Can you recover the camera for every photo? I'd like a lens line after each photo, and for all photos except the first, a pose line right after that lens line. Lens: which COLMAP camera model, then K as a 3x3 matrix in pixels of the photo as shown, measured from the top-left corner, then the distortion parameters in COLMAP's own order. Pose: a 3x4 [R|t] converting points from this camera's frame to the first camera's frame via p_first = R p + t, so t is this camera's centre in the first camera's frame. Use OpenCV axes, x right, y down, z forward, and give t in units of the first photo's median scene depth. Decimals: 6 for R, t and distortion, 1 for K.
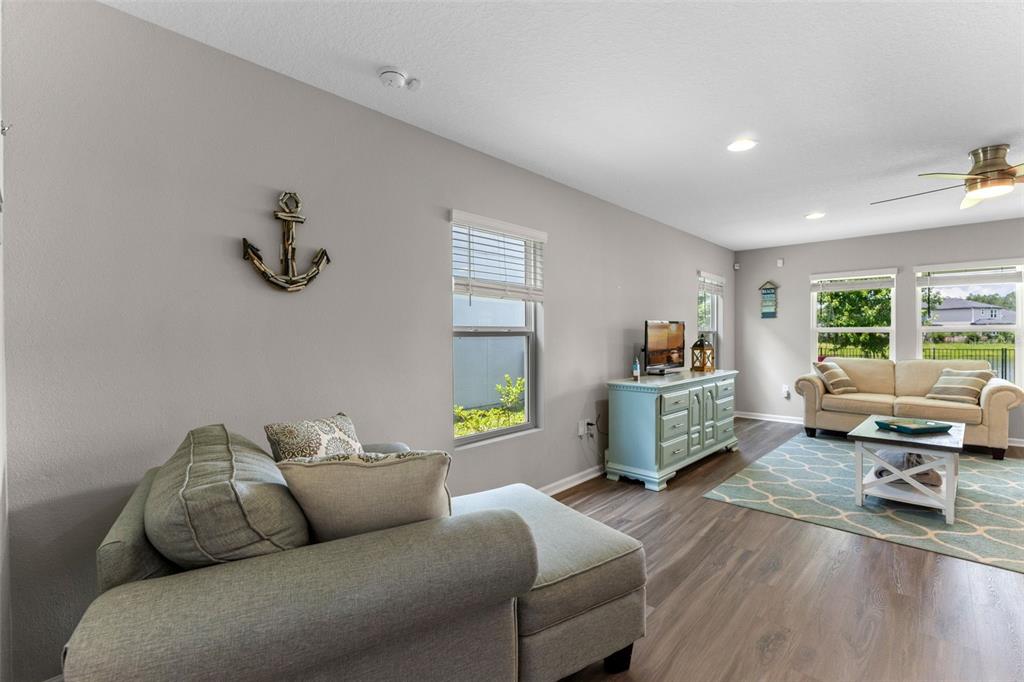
lens RADIAL K [[443.3, 0, 507.2], [0, 443.3, 337.0], [0, 0, 1]] dist [-0.014936, -0.000532]
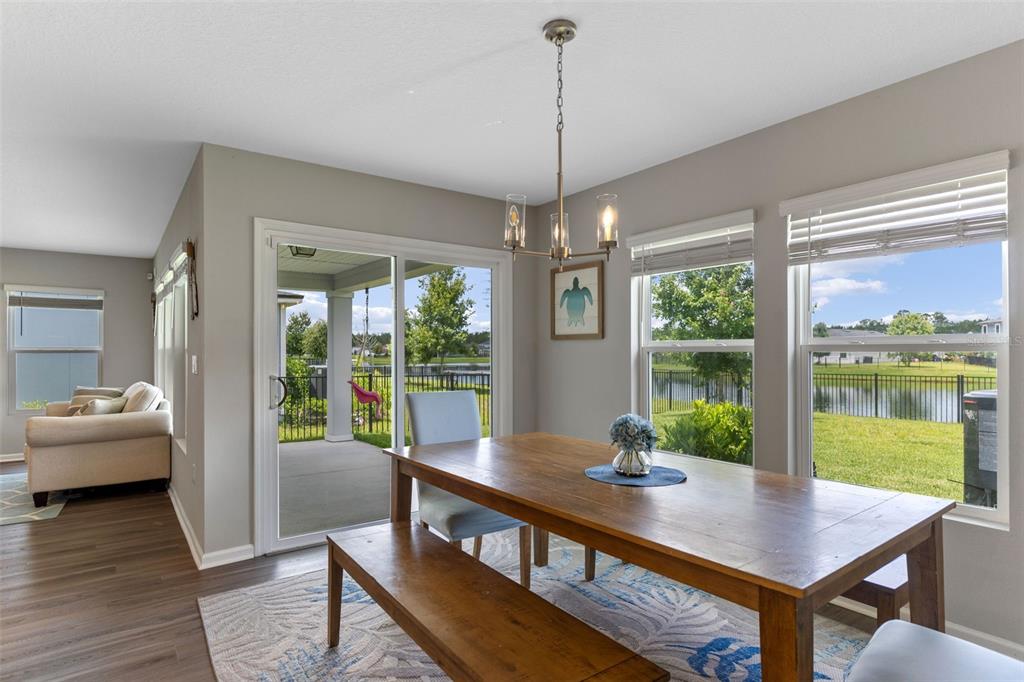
lens RADIAL K [[534.4, 0, 507.4], [0, 534.4, 350.8], [0, 0, 1]] dist [-0.006826, -0.000336]
pose [[0.984843, 0.002714, -0.173425, 2.036778], [-0.003301, 0.999990, -0.003096, -0.016529], [0.173415, 0.003621, 0.984842, 0.137481]]
